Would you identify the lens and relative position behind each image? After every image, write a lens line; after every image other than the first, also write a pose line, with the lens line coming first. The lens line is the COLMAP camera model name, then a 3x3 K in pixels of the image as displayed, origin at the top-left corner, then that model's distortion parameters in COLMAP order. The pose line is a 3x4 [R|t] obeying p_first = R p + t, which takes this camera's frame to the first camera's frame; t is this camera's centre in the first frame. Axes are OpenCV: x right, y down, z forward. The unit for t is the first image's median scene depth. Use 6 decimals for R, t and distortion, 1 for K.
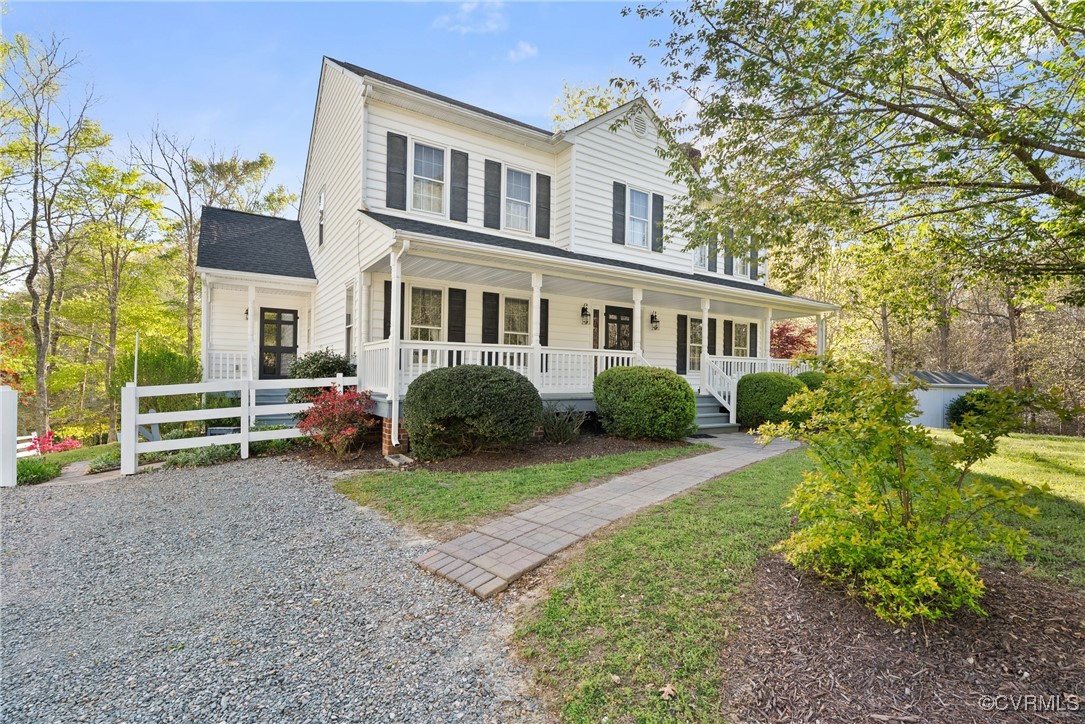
lens RADIAL K [[492.2, 0, 544.2], [0, 492.2, 367.3], [0, 0, 1]] dist [-0.003248, 0.000725]
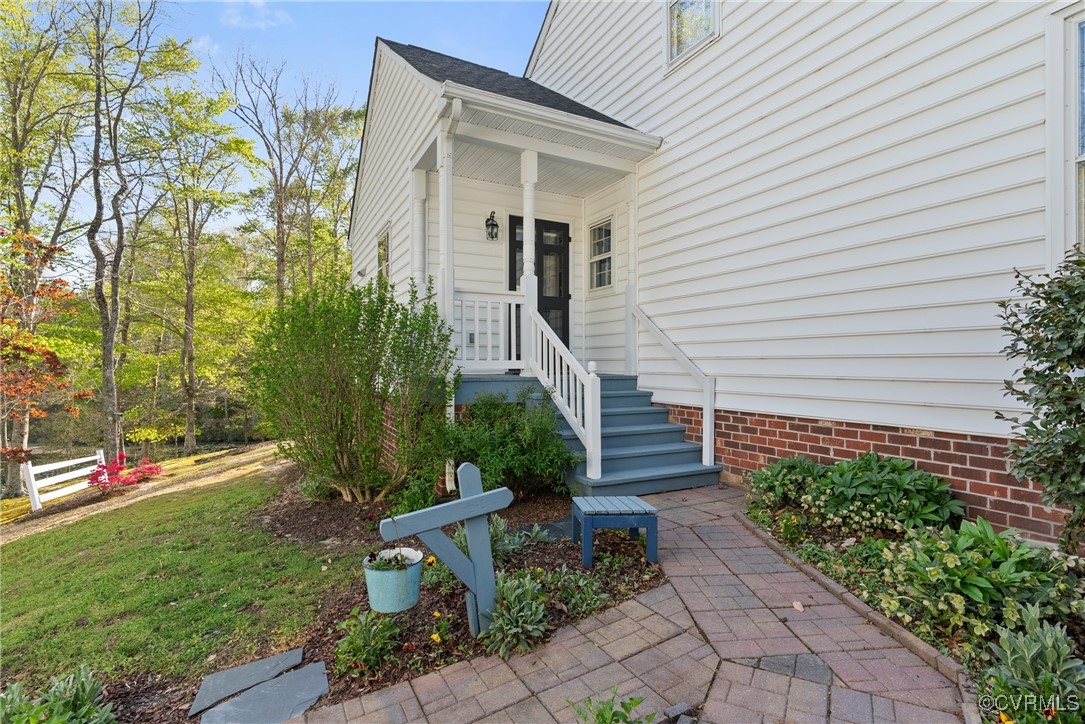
lens RADIAL K [[515.6, 0, 538.8], [0, 515.6, 362.7], [0, 0, 1]] dist [-0.005122, -0.000664]
pose [[0.994197, -0.009535, -0.107154, -0.283947], [0.010107, 0.999937, 0.004795, 0.012310], [0.107101, -0.005850, 0.994231, 0.285668]]
